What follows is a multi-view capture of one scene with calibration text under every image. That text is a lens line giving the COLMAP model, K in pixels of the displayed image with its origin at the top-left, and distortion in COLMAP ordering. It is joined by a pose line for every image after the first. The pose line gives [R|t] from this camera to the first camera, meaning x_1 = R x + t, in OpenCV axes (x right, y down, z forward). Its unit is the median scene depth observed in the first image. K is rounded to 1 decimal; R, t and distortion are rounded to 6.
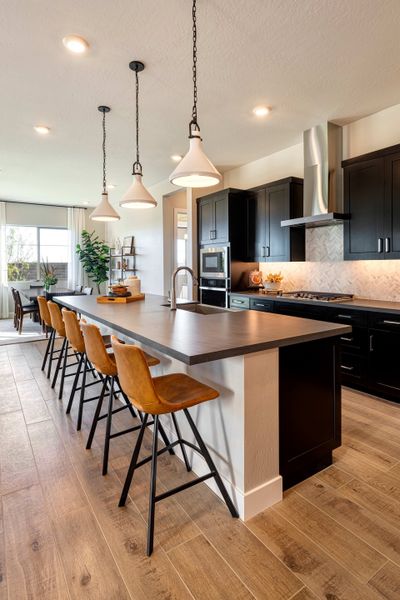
lens RADIAL K [[313.8, 0, 174.3], [0, 313.8, 267.4], [0, 0, 1]] dist [-0.003688, 0.002054]
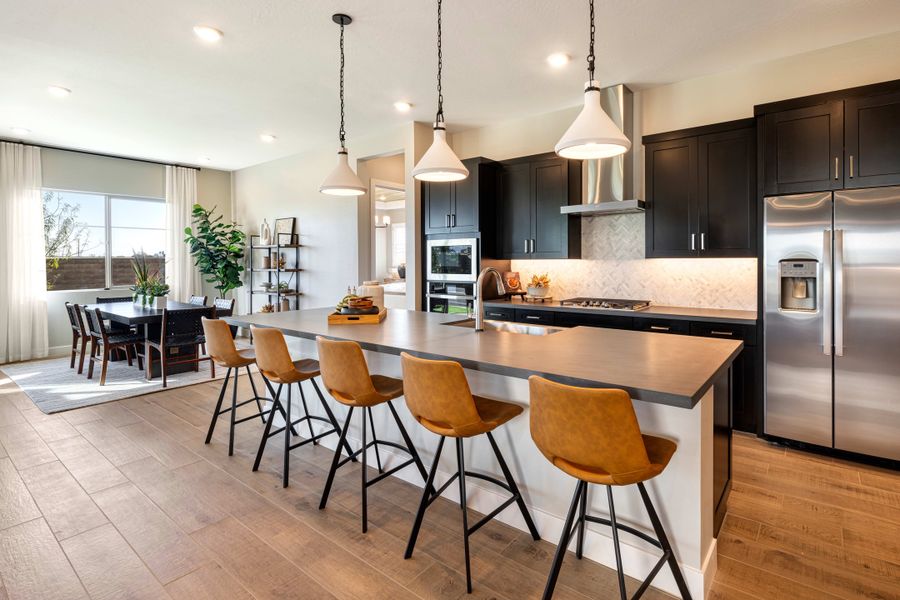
lens RADIAL K [[444.0, 0, 444.0], [0, 444.0, 261.4], [0, 0, 1]] dist [-0.000558, -0.000869]
pose [[0.945089, 0.002650, 0.326803, -0.245391], [-0.000789, 0.999983, -0.005828, -0.006674], [-0.326812, 0.005250, 0.945075, 0.064181]]
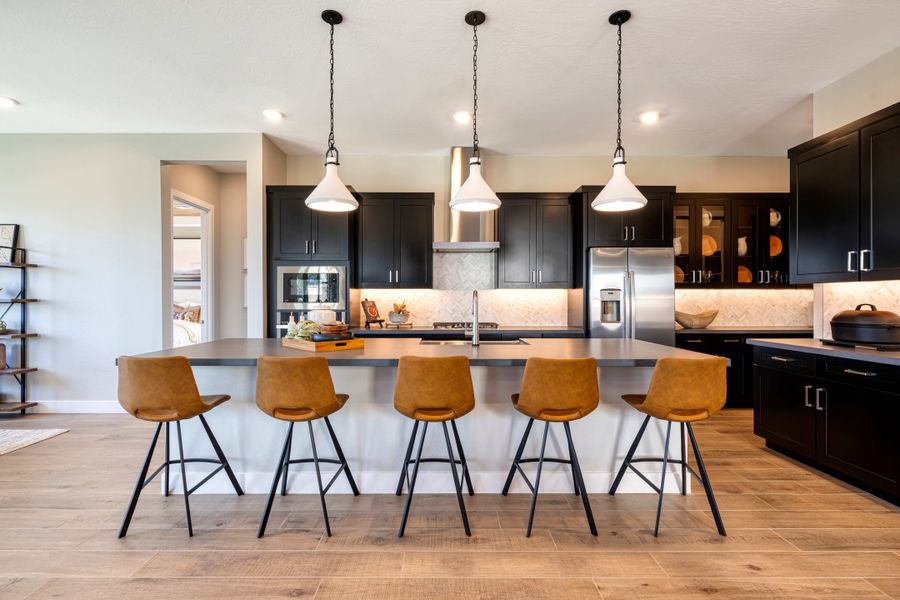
lens RADIAL K [[444.0, 0, 427.9], [0, 444.0, 301.5], [0, 0, 1]] dist [-0.000558, -0.000869]
pose [[0.542090, 0.004514, 0.840308, -0.603984], [-0.002920, 0.999990, -0.003489, 0.018304], [-0.840315, -0.000562, 0.542098, 0.304138]]
